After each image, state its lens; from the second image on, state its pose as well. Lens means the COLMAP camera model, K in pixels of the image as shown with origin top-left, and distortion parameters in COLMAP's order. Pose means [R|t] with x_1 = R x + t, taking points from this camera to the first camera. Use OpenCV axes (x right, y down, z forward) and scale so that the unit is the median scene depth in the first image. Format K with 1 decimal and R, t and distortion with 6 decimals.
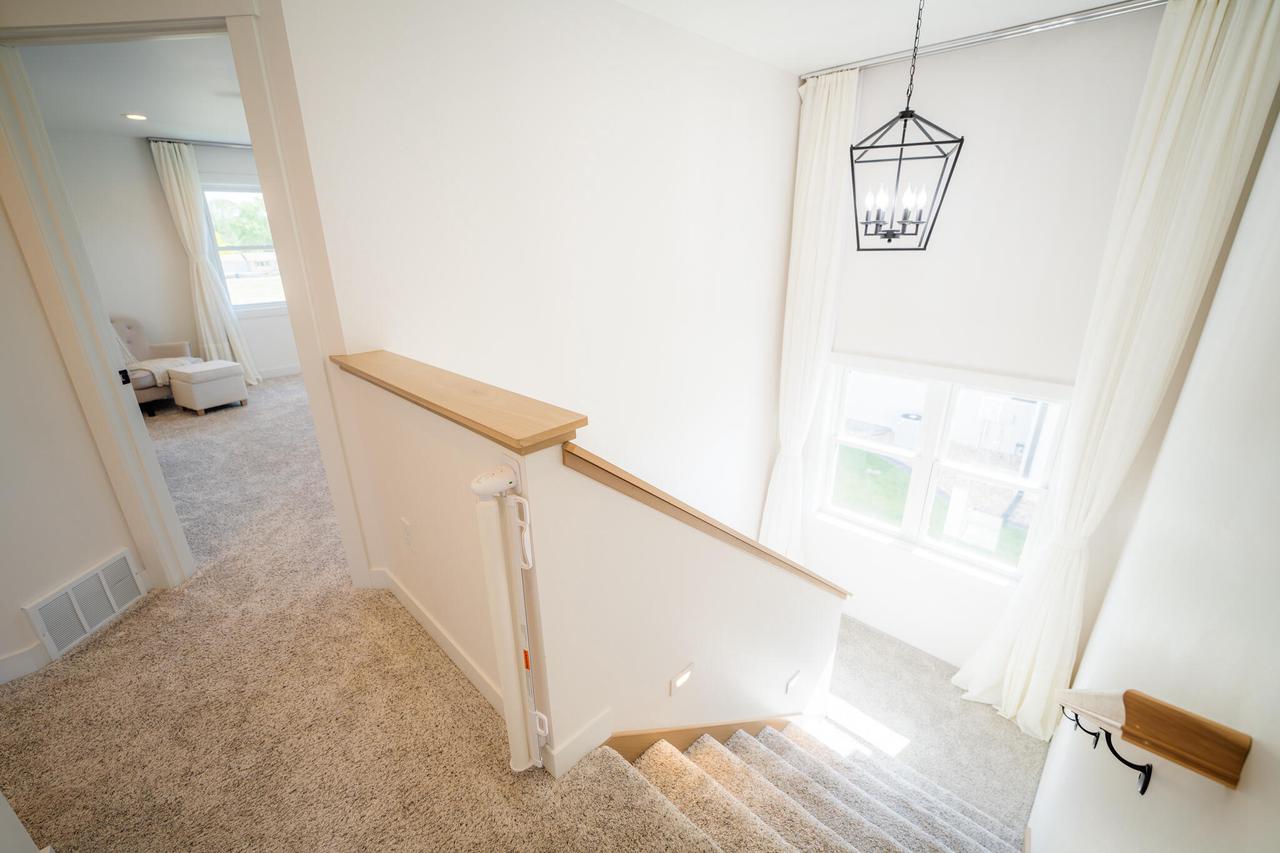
lens RADIAL K [[513.7, 0, 644.5], [0, 513.7, 426.9], [0, 0, 1]] dist [-0.030669, 0.000077]
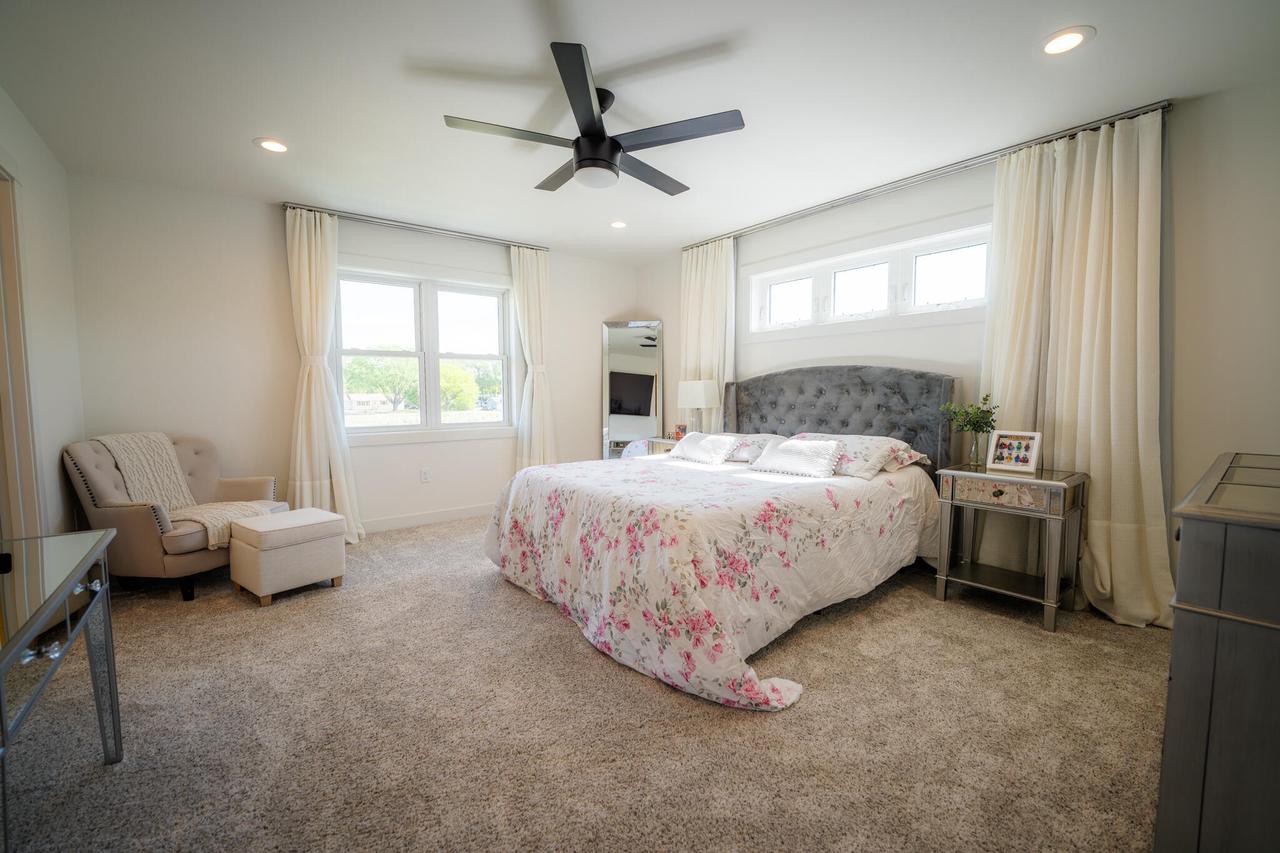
lens RADIAL K [[513.7, 0, 642.8], [0, 513.7, 427.2], [0, 0, 1]] dist [-0.030669, 0.000077]
pose [[0.992495, 0.014229, -0.121458, -0.371928], [-0.046660, 0.962131, -0.268566, -0.081498], [0.113037, 0.272217, 0.955573, 0.425096]]
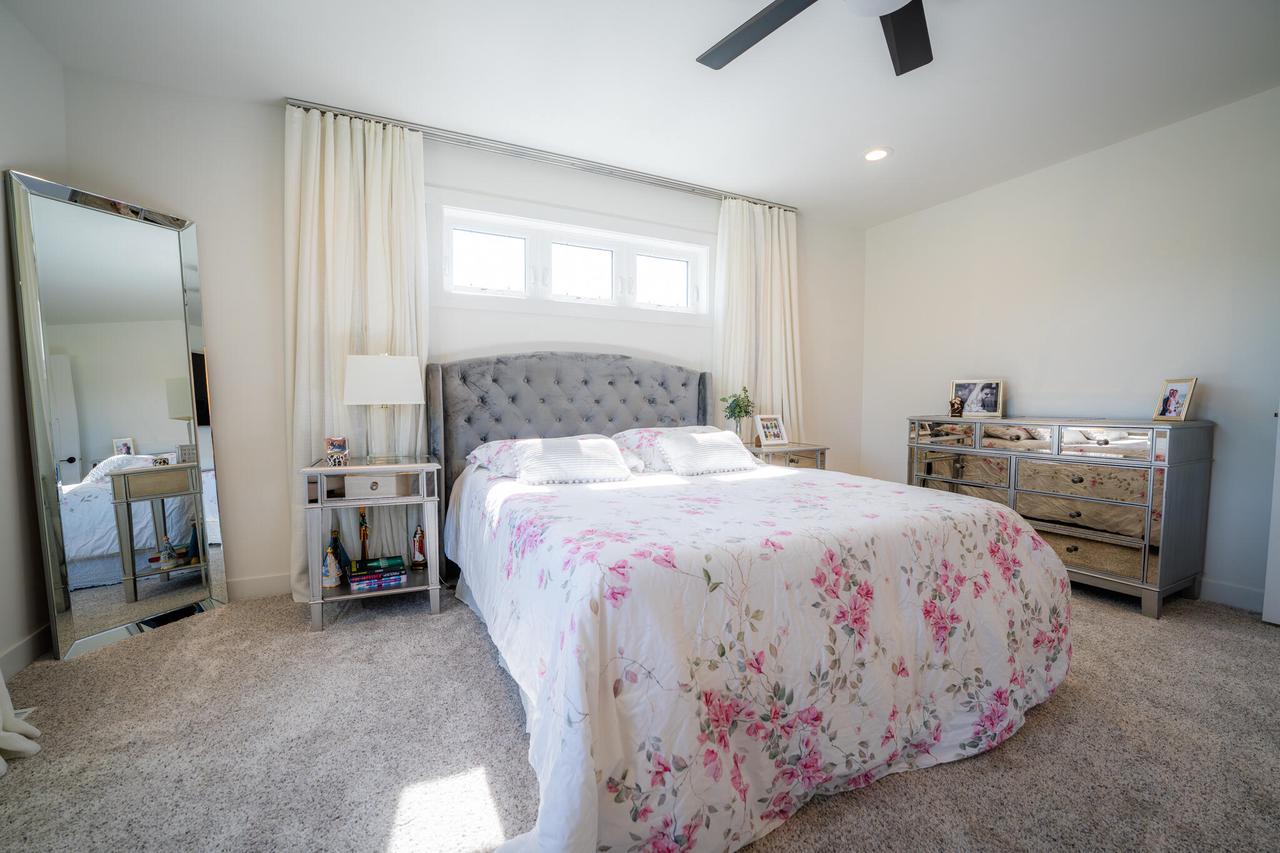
lens RADIAL K [[513.7, 0, 645.3], [0, 513.7, 425.5], [0, 0, 1]] dist [-0.030669, 0.000077]
pose [[0.339789, -0.031189, 0.939984, -0.749355], [0.311353, 0.946825, -0.081133, -0.212064], [-0.887470, 0.320235, 0.331431, 0.870177]]
